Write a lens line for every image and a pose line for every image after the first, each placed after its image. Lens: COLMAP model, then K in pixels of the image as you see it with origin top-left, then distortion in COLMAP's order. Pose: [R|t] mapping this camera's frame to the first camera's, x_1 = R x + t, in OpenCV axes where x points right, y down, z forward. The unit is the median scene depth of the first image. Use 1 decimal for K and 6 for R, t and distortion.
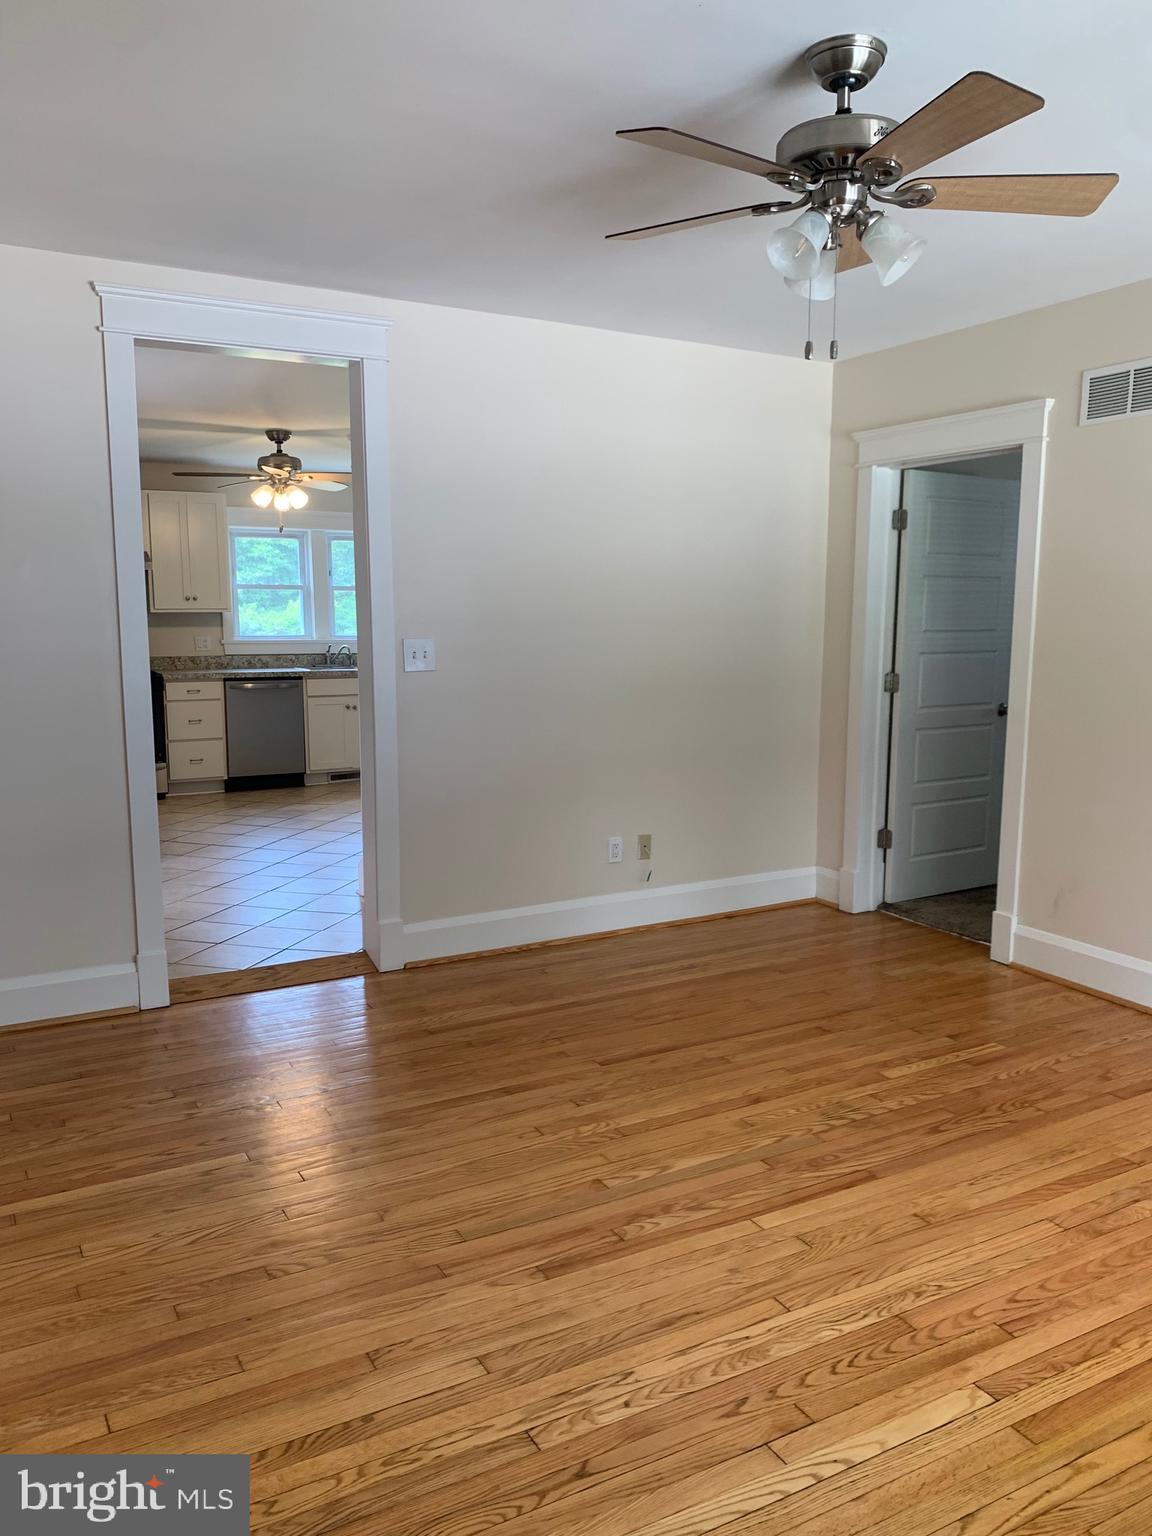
lens RADIAL K [[1178.8, 0, 573.7], [0, 1178.8, 772.6], [0, 0, 1]] dist [0.037489, -0.039508]
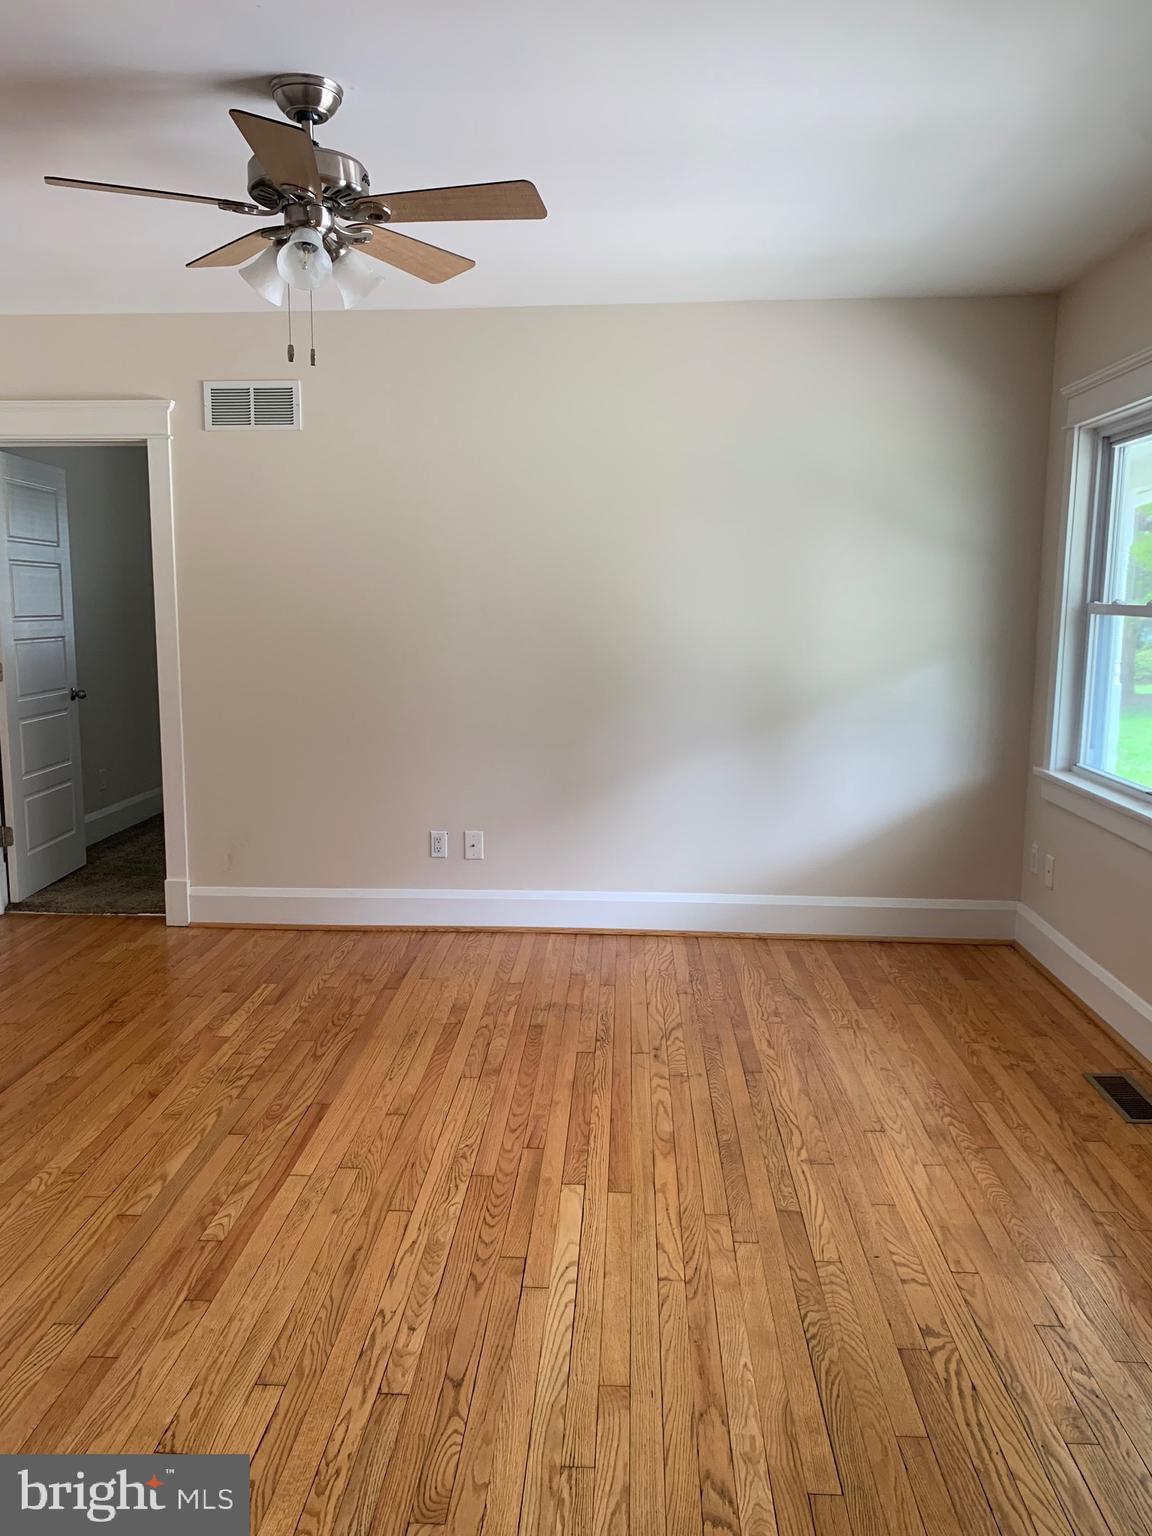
lens RADIAL K [[1178.8, 0, 553.0], [0, 1178.8, 769.9], [0, 0, 1]] dist [0.037489, -0.039508]
pose [[0.543897, -0.121700, 0.830280, -0.572821], [0.115015, 0.990901, 0.069900, -0.026176], [-0.831233, 0.057476, 0.552946, 0.211938]]
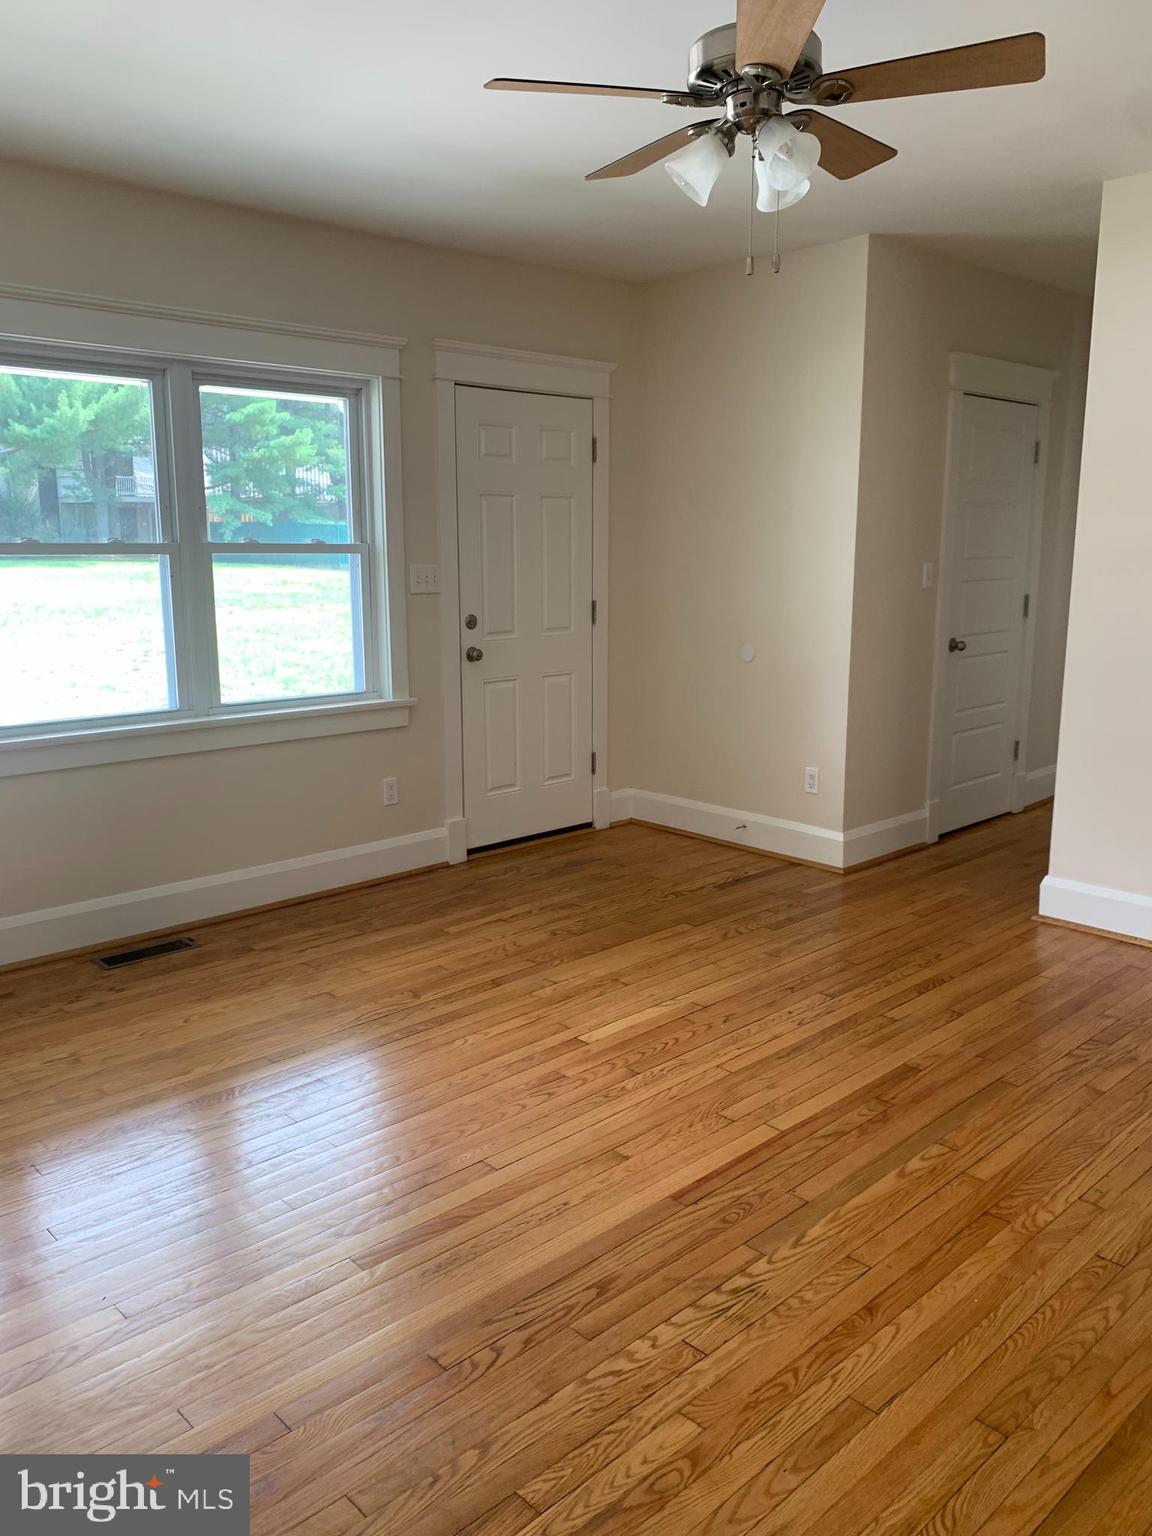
lens RADIAL K [[1178.8, 0, 576.9], [0, 1178.8, 765.1], [0, 0, 1]] dist [0.037489, -0.039508]
pose [[-0.969145, 0.048360, -0.241700, 0.572589], [-0.032679, 0.946702, 0.320450, -0.254825], [0.244314, 0.318461, -0.915911, 1.858633]]
